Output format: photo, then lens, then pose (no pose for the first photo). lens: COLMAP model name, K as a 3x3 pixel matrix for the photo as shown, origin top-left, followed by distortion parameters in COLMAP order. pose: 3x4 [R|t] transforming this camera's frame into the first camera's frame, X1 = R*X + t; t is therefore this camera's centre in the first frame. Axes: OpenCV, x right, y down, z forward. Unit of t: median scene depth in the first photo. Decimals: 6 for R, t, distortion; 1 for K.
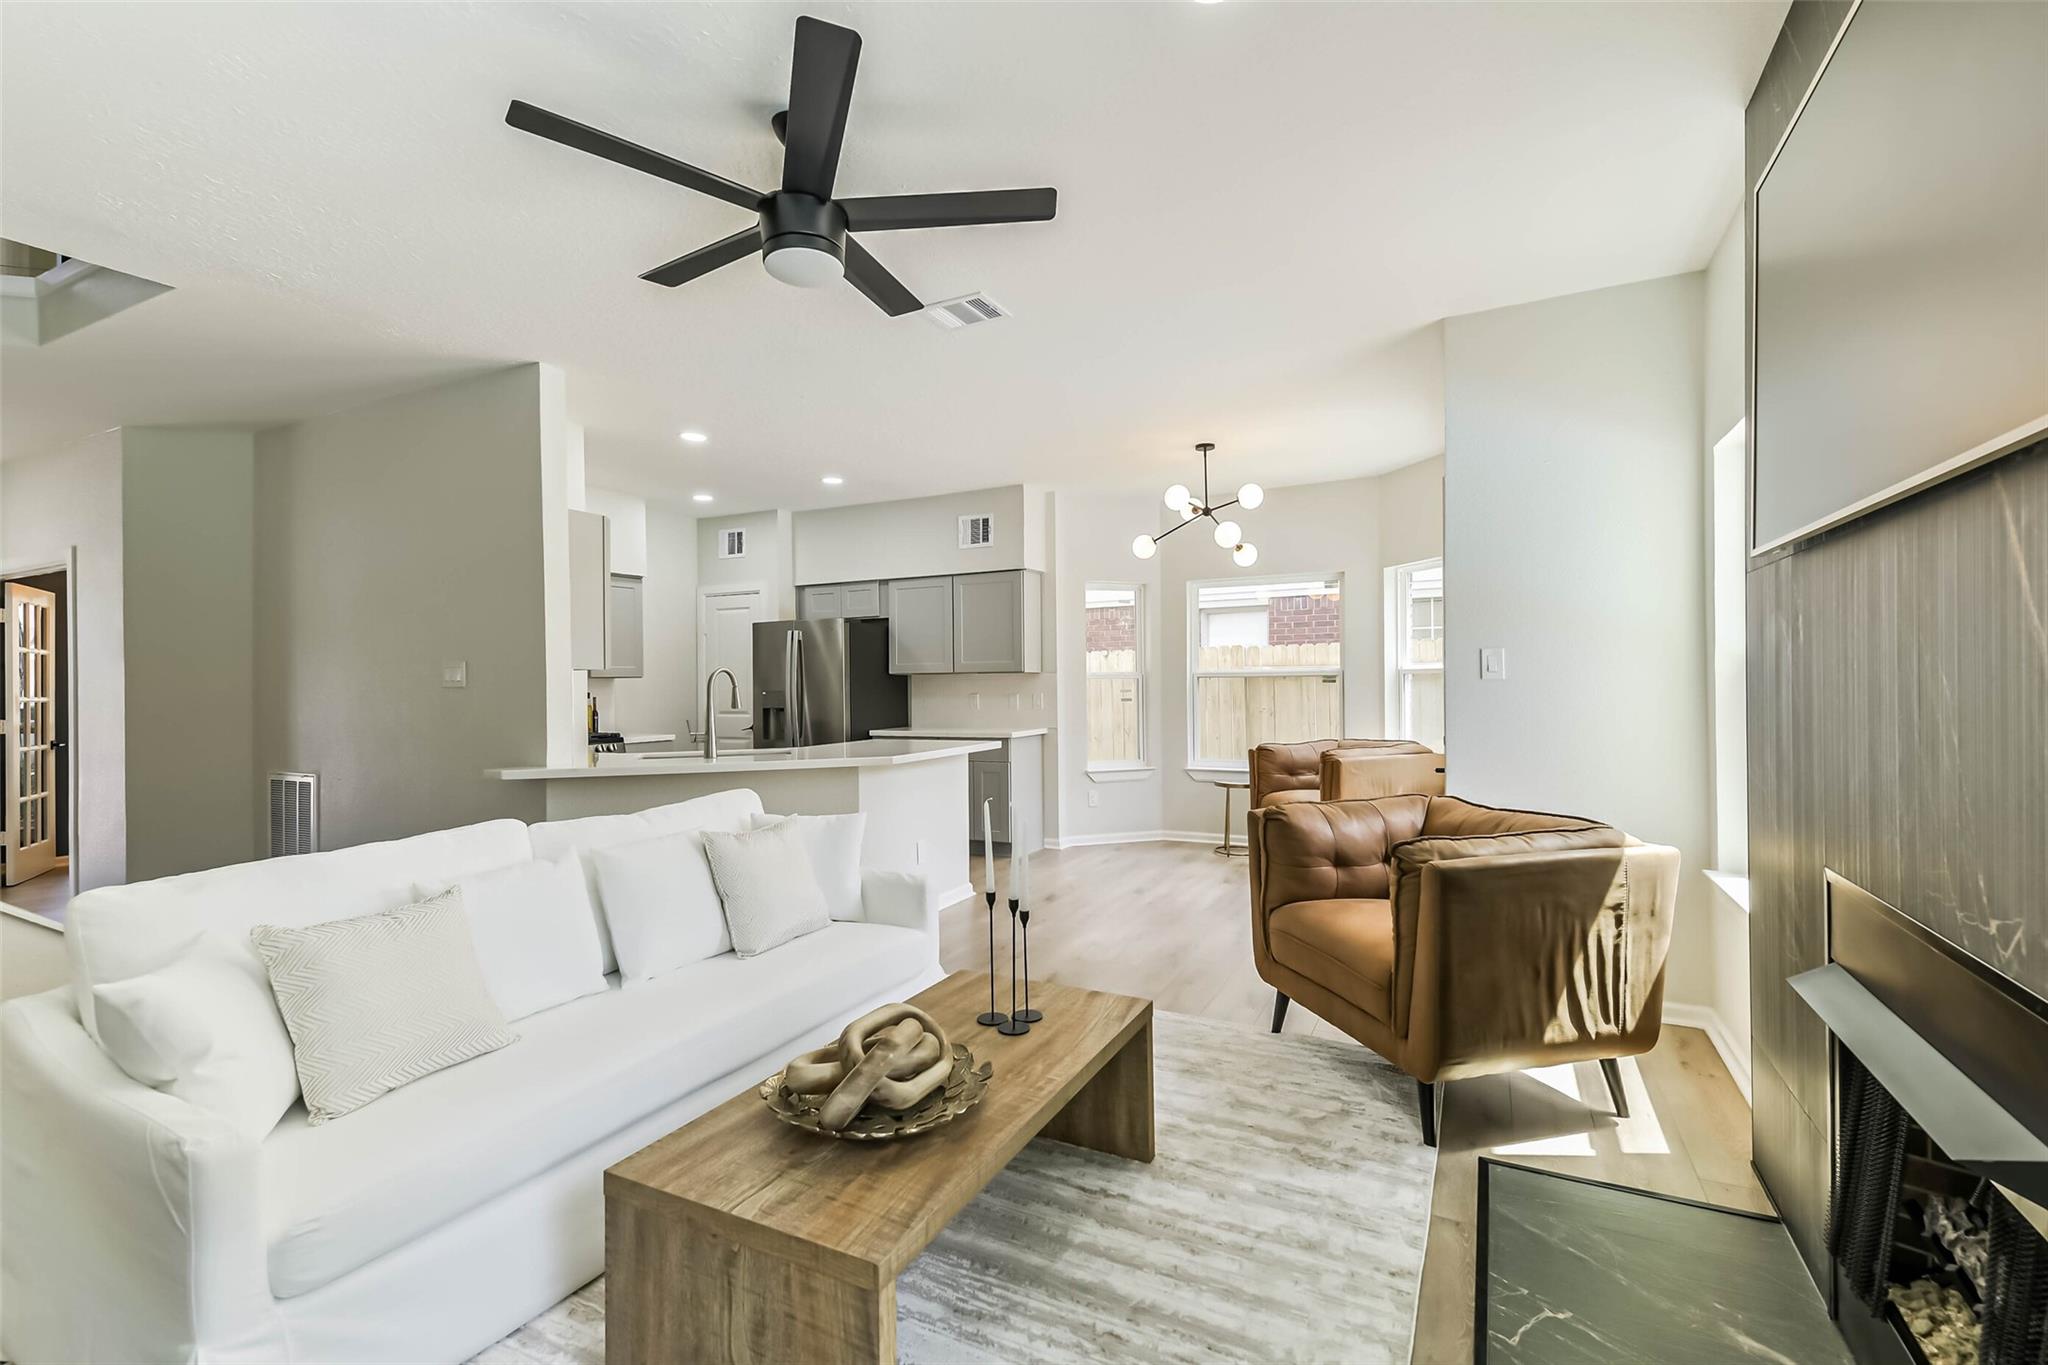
lens RADIAL K [[907.1, 0, 1013.1], [0, 907.1, 680.2], [0, 0, 1]] dist [0.045705, -0.006041]
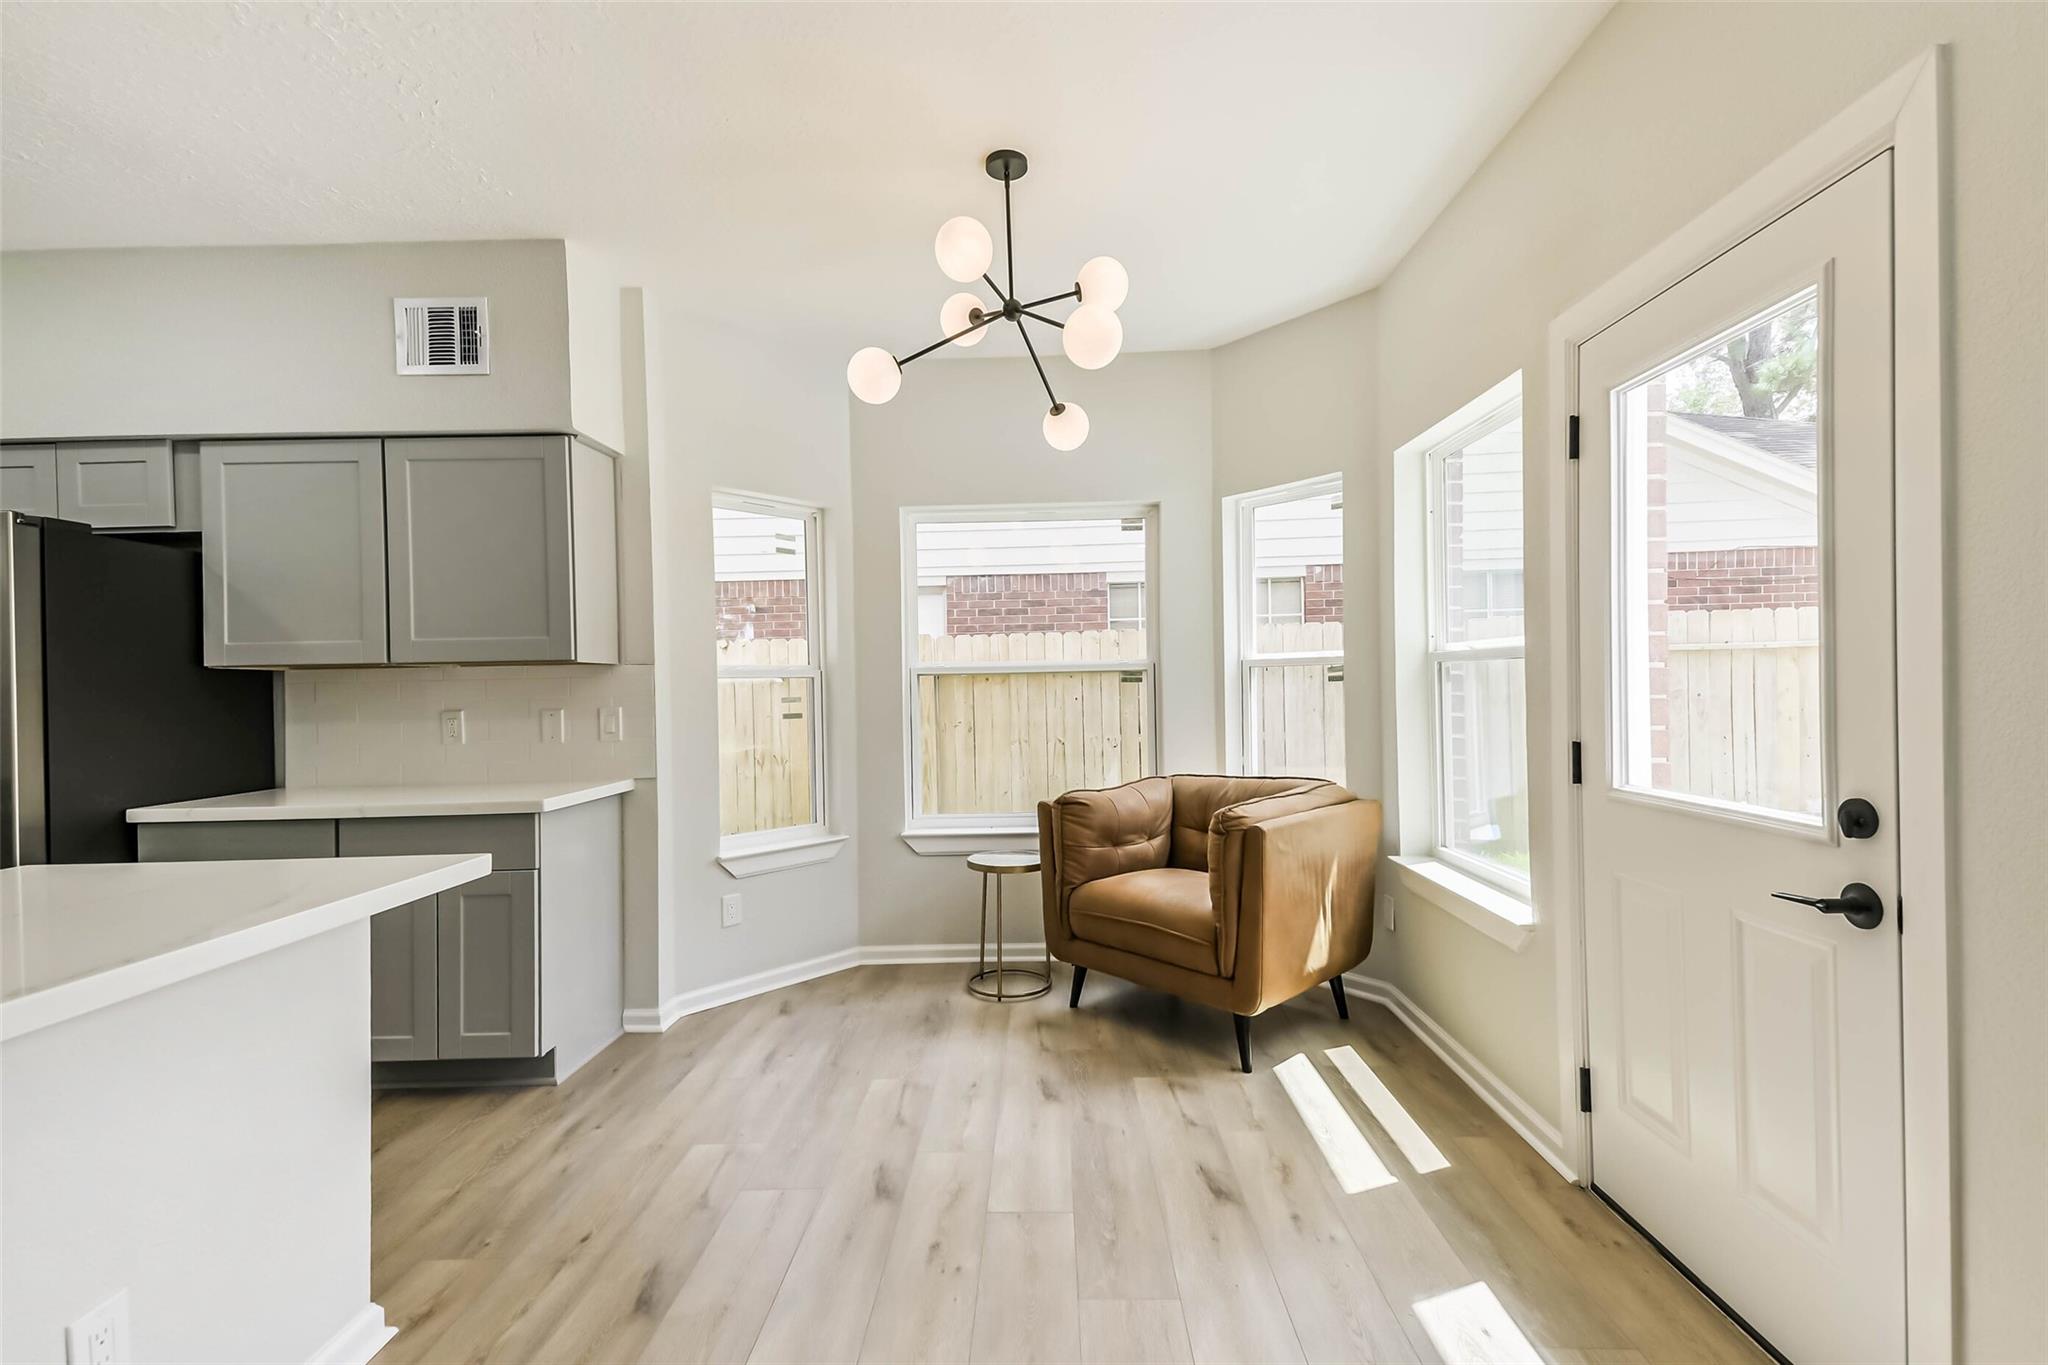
lens RADIAL K [[907.1, 0, 1036.7], [0, 907.1, 689.4], [0, 0, 1]] dist [0.045705, -0.006041]
pose [[0.892457, -0.007864, 0.451063, 0.010537], [0.007766, 0.999968, 0.002067, 0.005756], [-0.451065, 0.001658, 0.892490, 0.472739]]
